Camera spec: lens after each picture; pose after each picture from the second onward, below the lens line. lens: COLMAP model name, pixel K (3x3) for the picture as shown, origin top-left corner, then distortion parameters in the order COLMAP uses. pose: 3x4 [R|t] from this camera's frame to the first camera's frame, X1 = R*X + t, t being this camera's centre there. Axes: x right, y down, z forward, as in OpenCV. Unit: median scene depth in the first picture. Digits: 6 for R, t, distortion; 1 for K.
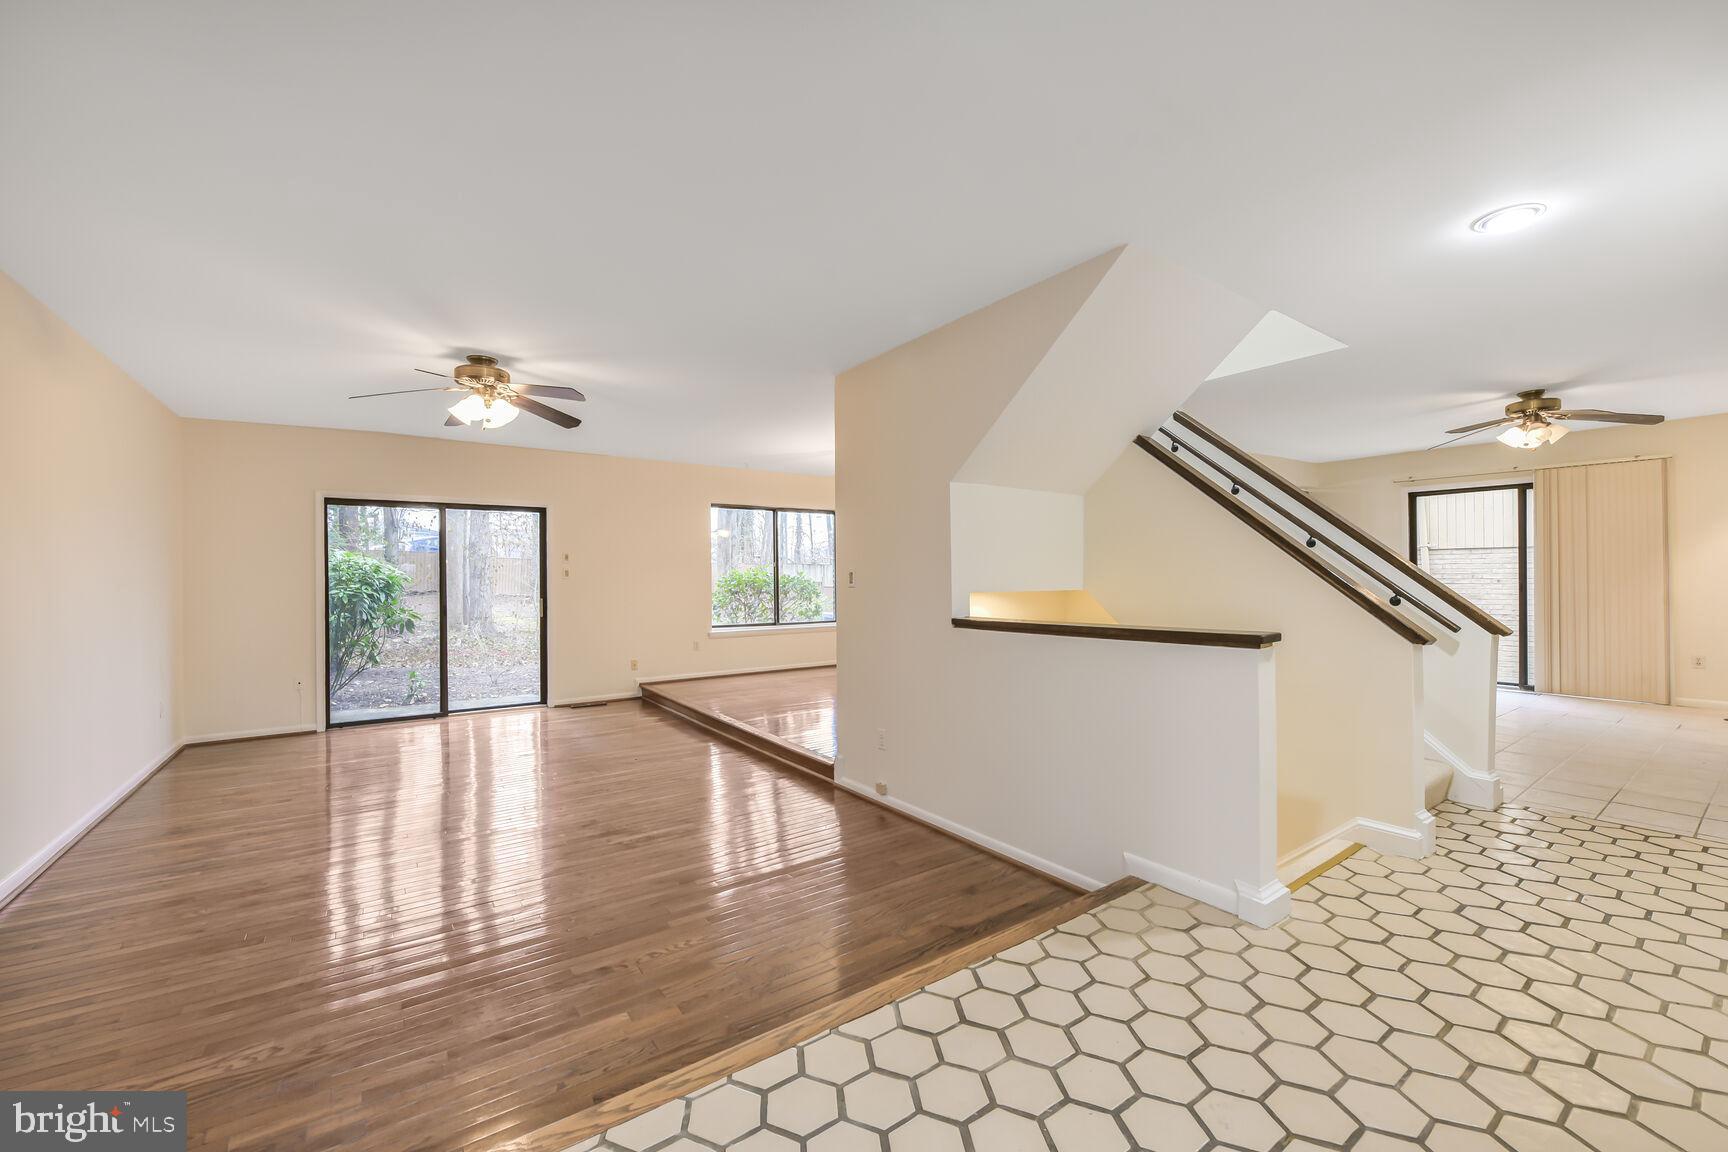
lens RADIAL K [[702.9, 0, 856.5], [0, 702.9, 581.9], [0, 0, 1]] dist [0.002538, 0.000599]
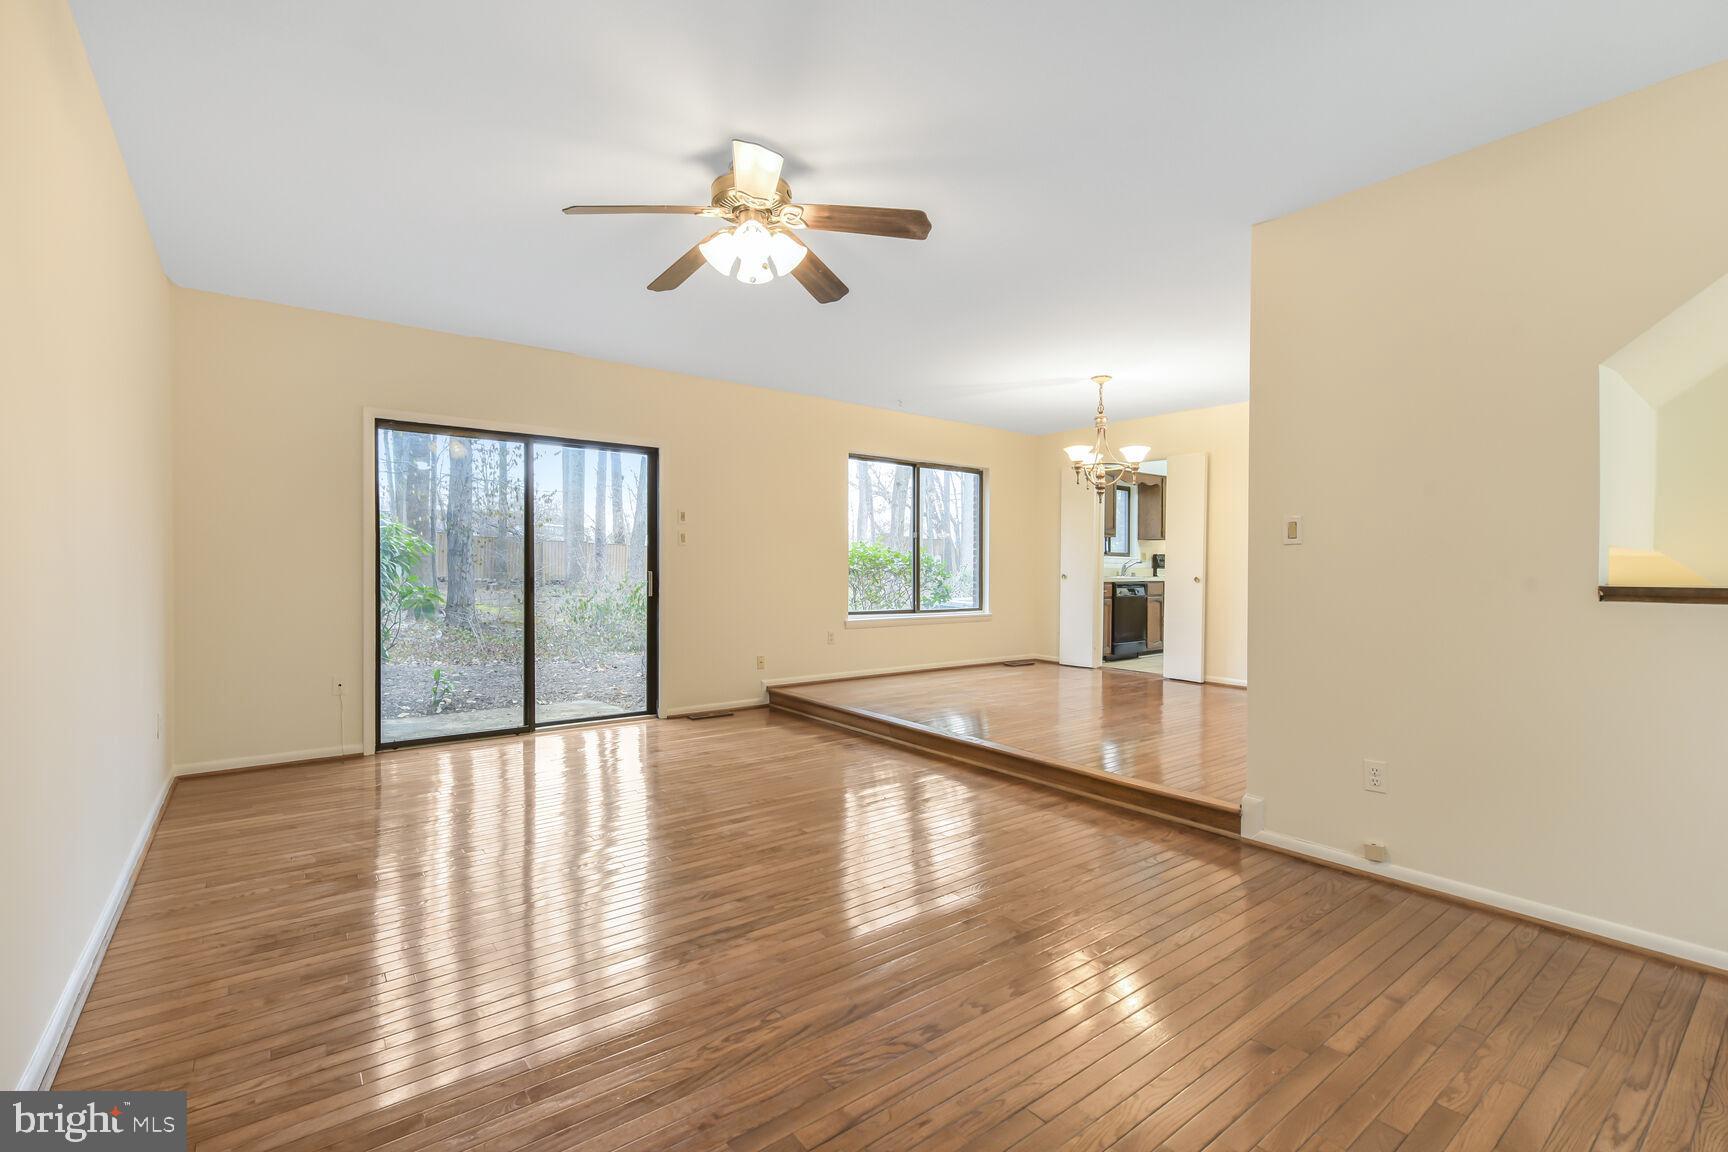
lens RADIAL K [[767.8, 0, 868.4], [0, 767.8, 571.9], [0, 0, 1]] dist [0.000550, -0.000842]
pose [[0.997801, 0.014058, 0.064766, -0.274120], [-0.013736, 0.999891, -0.005414, 0.025910], [-0.064835, 0.004512, 0.997886, 0.183394]]
